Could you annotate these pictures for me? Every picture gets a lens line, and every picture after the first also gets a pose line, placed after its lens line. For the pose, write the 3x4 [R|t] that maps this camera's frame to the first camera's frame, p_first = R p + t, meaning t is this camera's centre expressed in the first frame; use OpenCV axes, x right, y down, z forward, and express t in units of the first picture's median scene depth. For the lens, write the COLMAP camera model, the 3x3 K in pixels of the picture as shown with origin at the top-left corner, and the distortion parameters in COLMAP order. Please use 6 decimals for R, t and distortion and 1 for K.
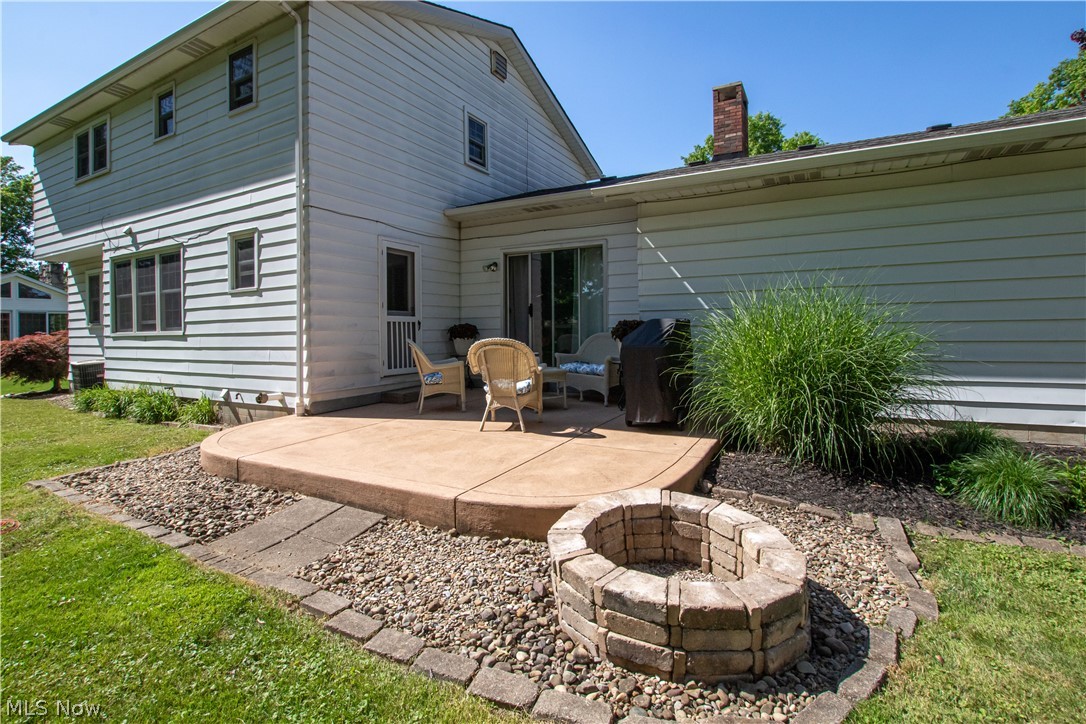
lens RADIAL K [[508.6, 0, 521.1], [0, 508.6, 332.8], [0, 0, 1]] dist [-0.042813, 0.010001]
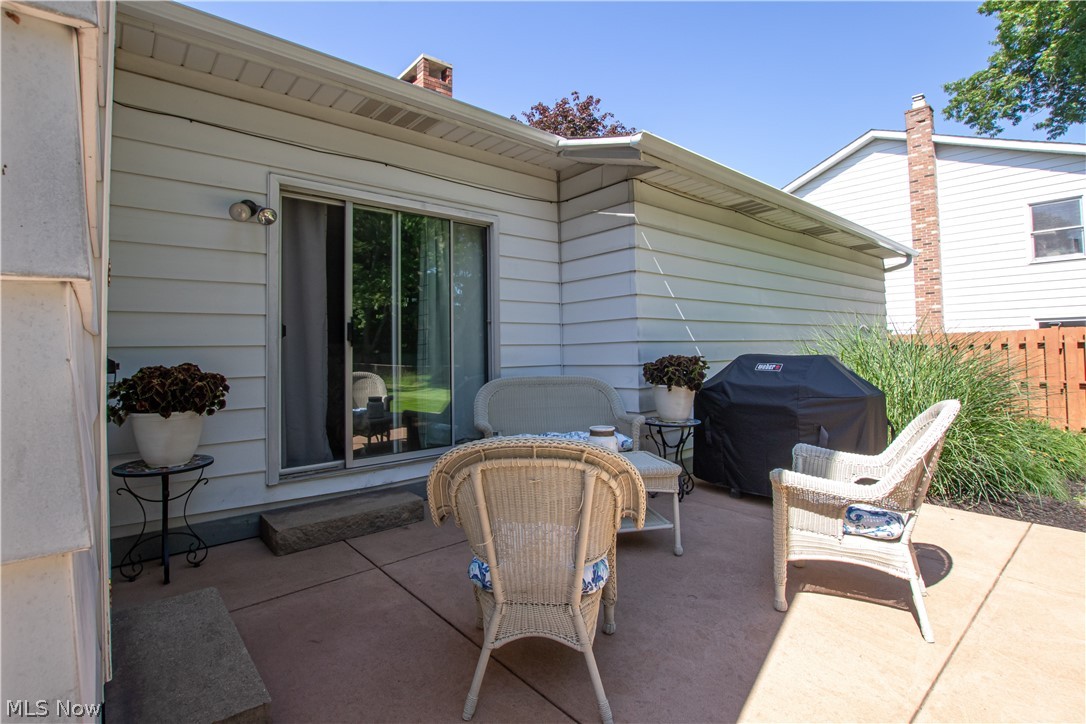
lens RADIAL K [[508.6, 0, 521.1], [0, 508.6, 332.8], [0, 0, 1]] dist [-0.042813, 0.010001]
pose [[0.355958, 0.032421, 0.933939, -0.367762], [0.020454, 0.998888, -0.042471, -0.023571], [-0.934278, 0.034221, 0.354899, 0.766114]]
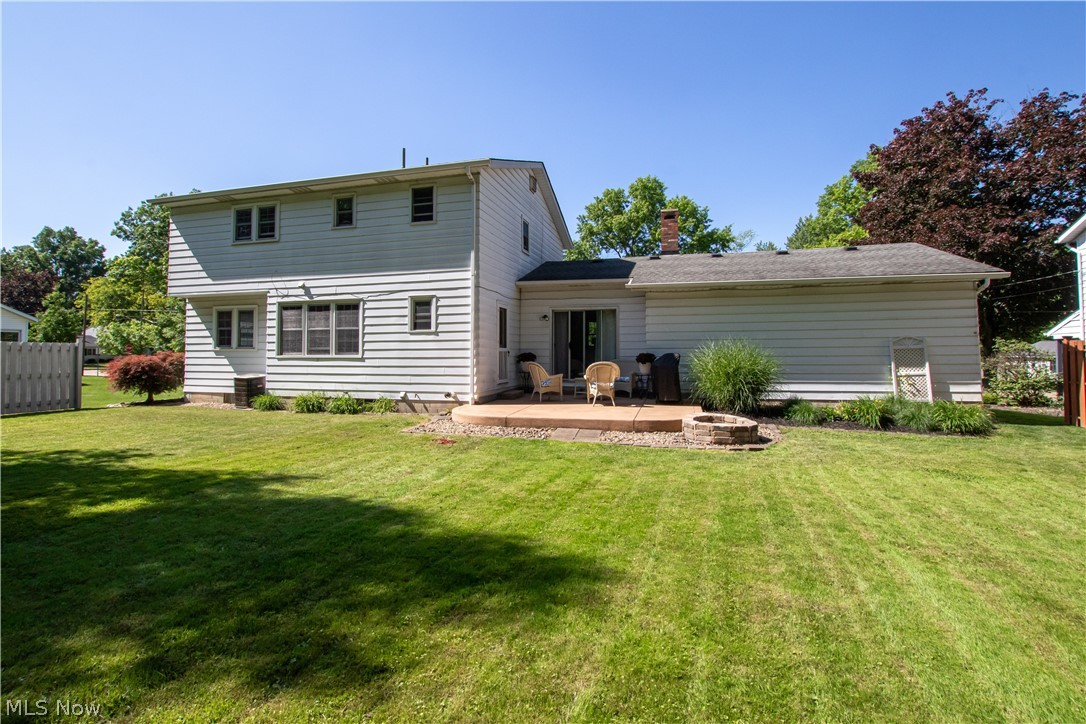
lens RADIAL K [[508.6, 0, 521.1], [0, 508.6, 332.8], [0, 0, 1]] dist [-0.042813, 0.010001]
pose [[0.974364, 0.021511, 0.223948, -0.553991], [-0.010946, 0.998772, -0.048311, -0.002568], [-0.224712, 0.044621, 0.973403, -0.638884]]
